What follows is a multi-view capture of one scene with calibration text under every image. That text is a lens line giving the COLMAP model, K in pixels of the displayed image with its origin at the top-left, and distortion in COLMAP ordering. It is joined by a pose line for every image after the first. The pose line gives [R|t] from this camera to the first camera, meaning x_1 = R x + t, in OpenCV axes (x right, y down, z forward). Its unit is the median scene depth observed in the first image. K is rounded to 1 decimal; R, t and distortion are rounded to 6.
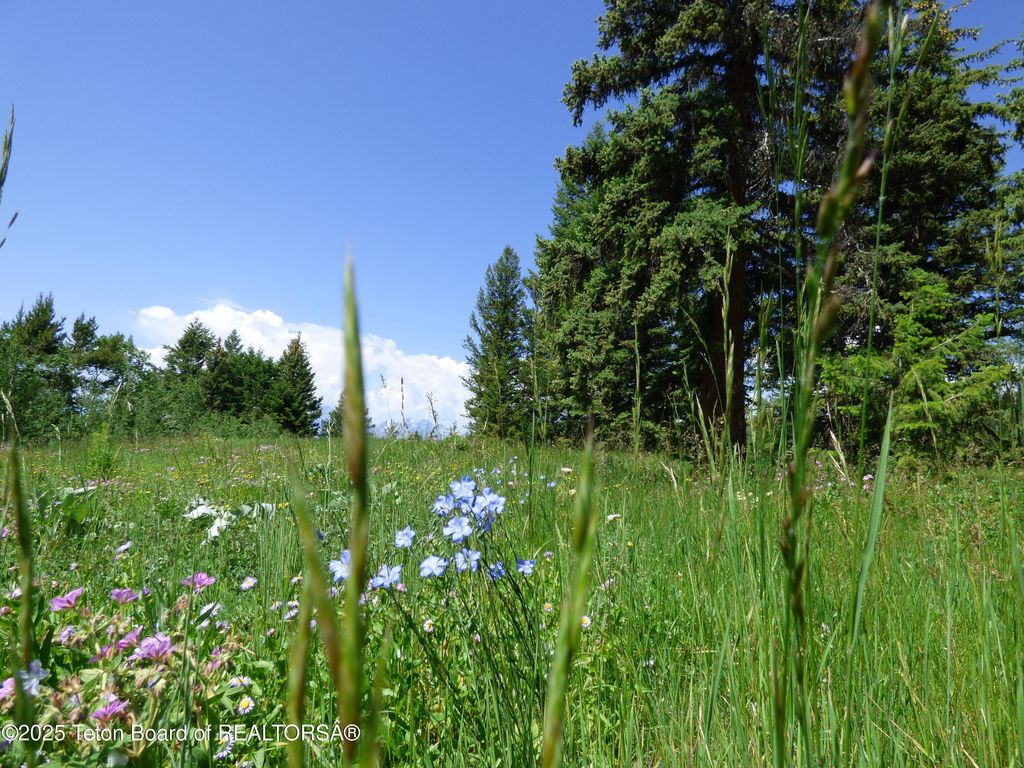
lens RADIAL K [[648.2, 0, 512.0], [0, 648.2, 384.0], [0, 0, 1]] dist [-0.002218, -0.004604]
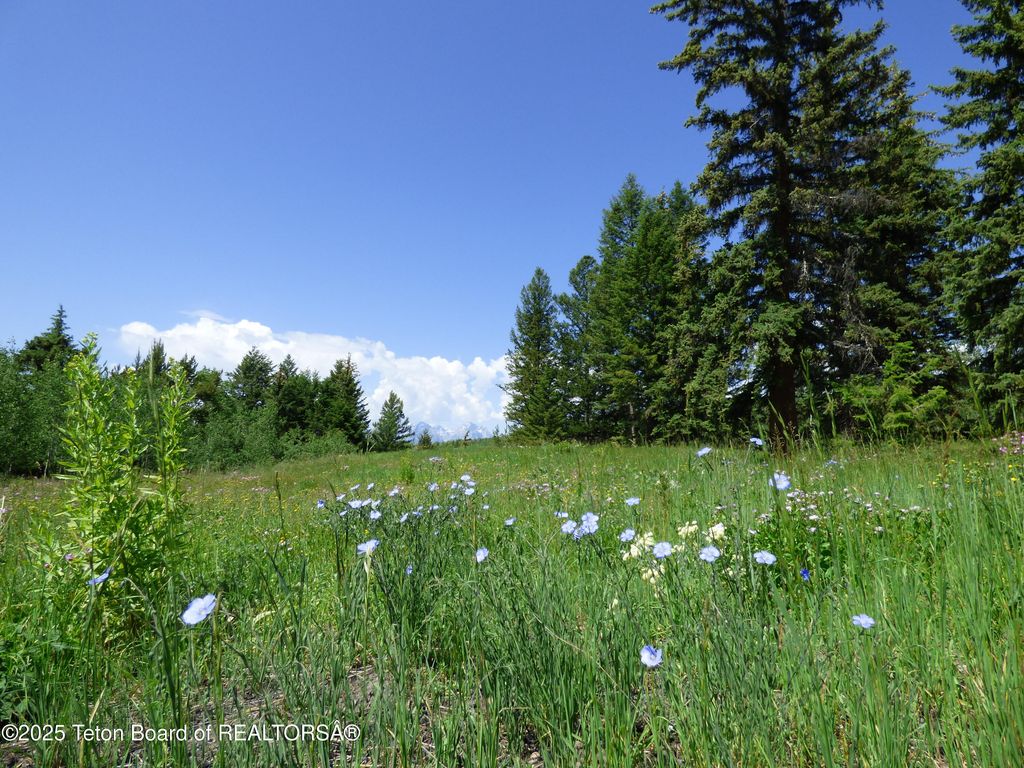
lens RADIAL K [[651.4, 0, 512.0], [0, 651.4, 384.0], [0, 0, 1]] dist [0.002746, -0.004313]
pose [[0.998082, -0.061152, 0.009658, -0.076572], [0.061100, 0.998116, 0.005596, -0.020492], [-0.009982, -0.004995, 0.999938, -0.133703]]
